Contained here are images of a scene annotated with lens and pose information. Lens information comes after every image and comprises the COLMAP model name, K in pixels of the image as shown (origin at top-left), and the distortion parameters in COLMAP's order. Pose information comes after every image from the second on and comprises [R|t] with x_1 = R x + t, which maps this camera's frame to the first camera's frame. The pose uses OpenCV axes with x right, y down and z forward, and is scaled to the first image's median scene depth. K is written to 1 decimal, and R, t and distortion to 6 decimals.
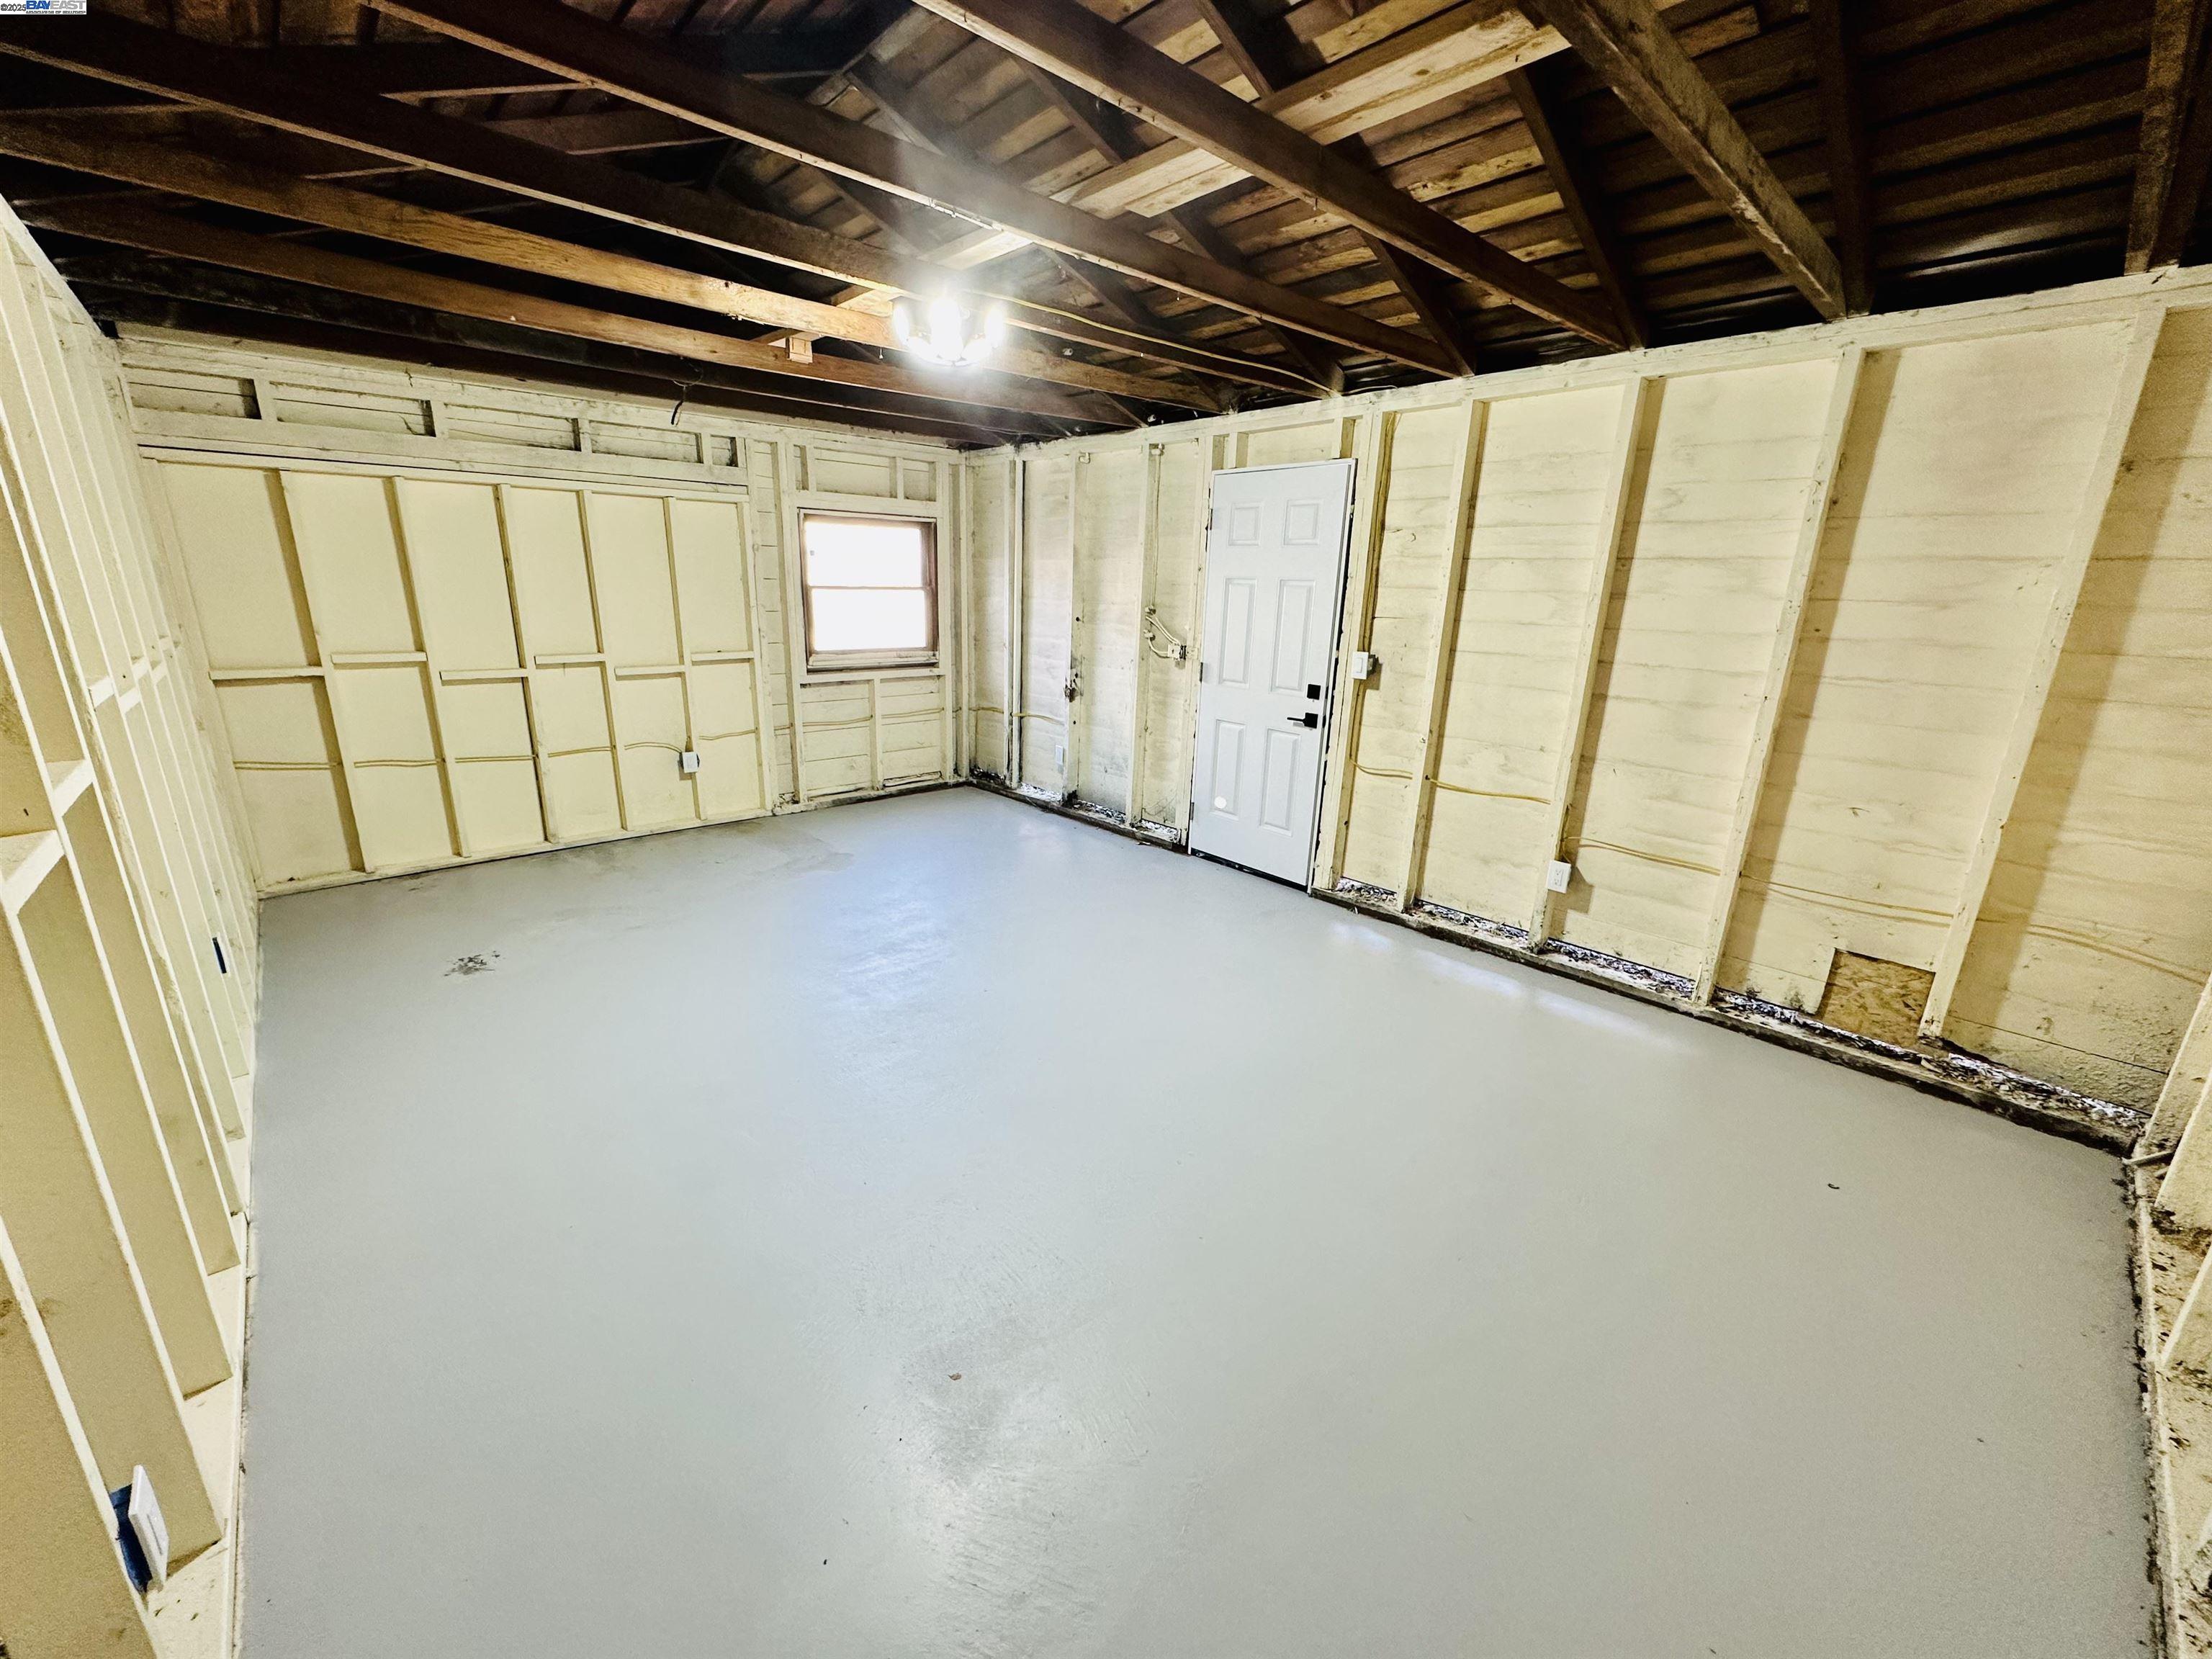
lens RADIAL K [[881.9, 0, 1106.0], [0, 881.9, 829.5], [0, 0, 1]] dist [-0.000169, 0.000211]
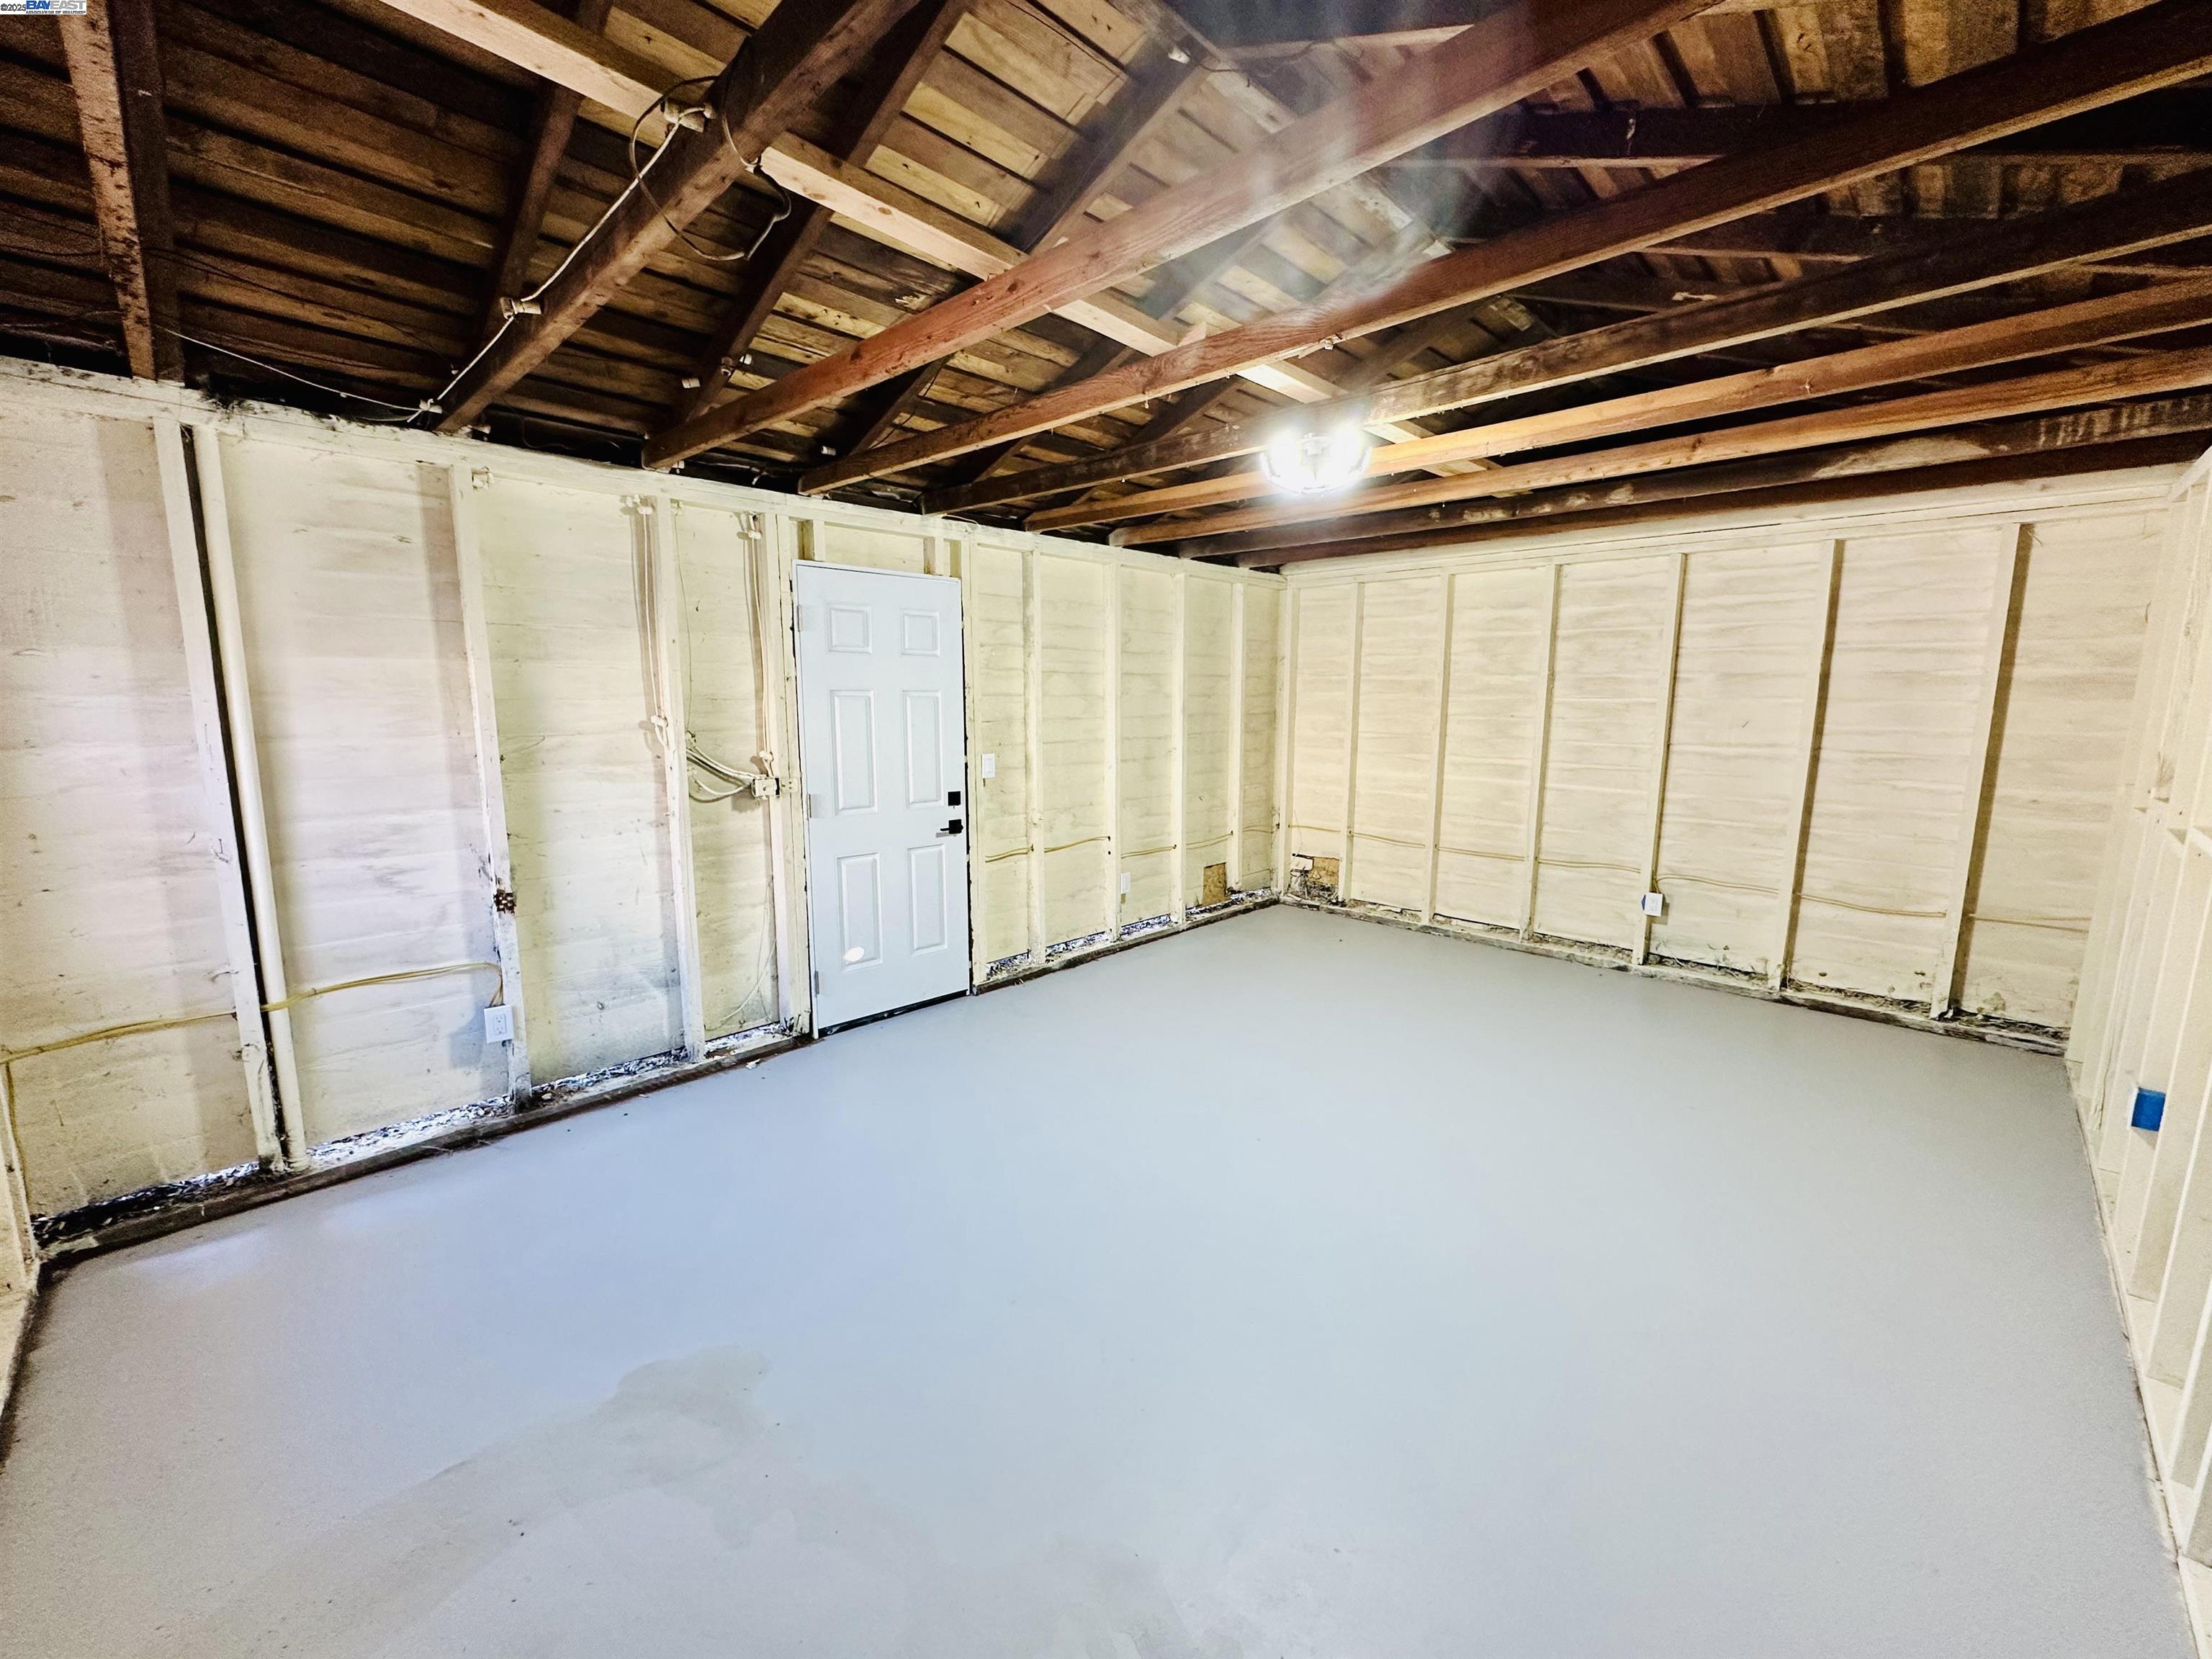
lens RADIAL K [[881.9, 0, 1106.0], [0, 881.9, 829.5], [0, 0, 1]] dist [-0.000169, 0.000211]
pose [[-0.057736, -0.178887, 0.982174, -0.725770], [0.266704, 0.945295, 0.187848, -0.250707], [-0.962048, 0.272796, -0.006868, 0.802557]]
